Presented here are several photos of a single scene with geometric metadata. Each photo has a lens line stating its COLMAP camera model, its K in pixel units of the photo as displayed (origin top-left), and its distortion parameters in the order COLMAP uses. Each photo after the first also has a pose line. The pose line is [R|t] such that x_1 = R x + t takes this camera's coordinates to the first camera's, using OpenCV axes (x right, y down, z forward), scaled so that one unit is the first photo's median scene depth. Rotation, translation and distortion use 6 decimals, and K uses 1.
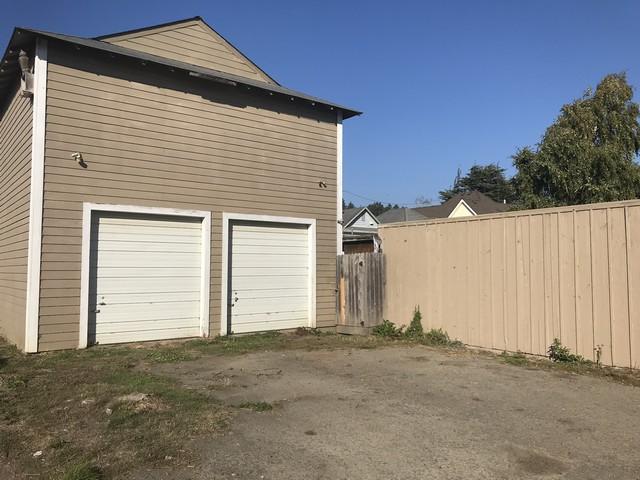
lens RADIAL K [[527.7, 0, 320.4], [0, 527.7, 236.9], [0, 0, 1]] dist [0.037986, -0.060898]
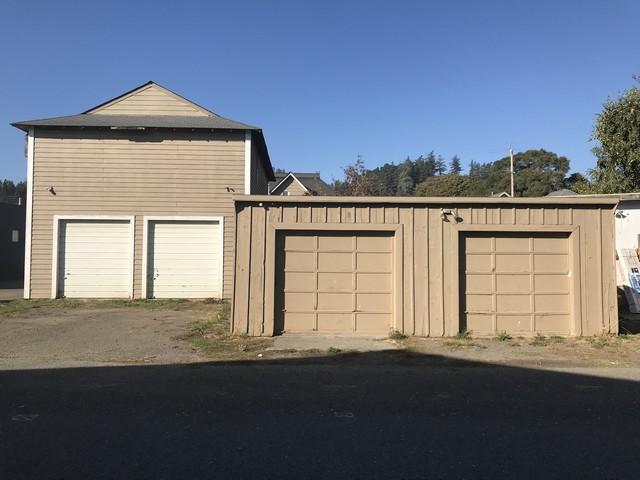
lens RADIAL K [[527.7, 0, 317.0], [0, 527.7, 242.3], [0, 0, 1]] dist [0.037986, -0.060898]
pose [[0.815944, -0.015515, -0.577923, 1.076141], [0.029458, 0.999457, 0.014759, 0.020305], [0.577380, -0.029067, 0.815958, 0.068366]]
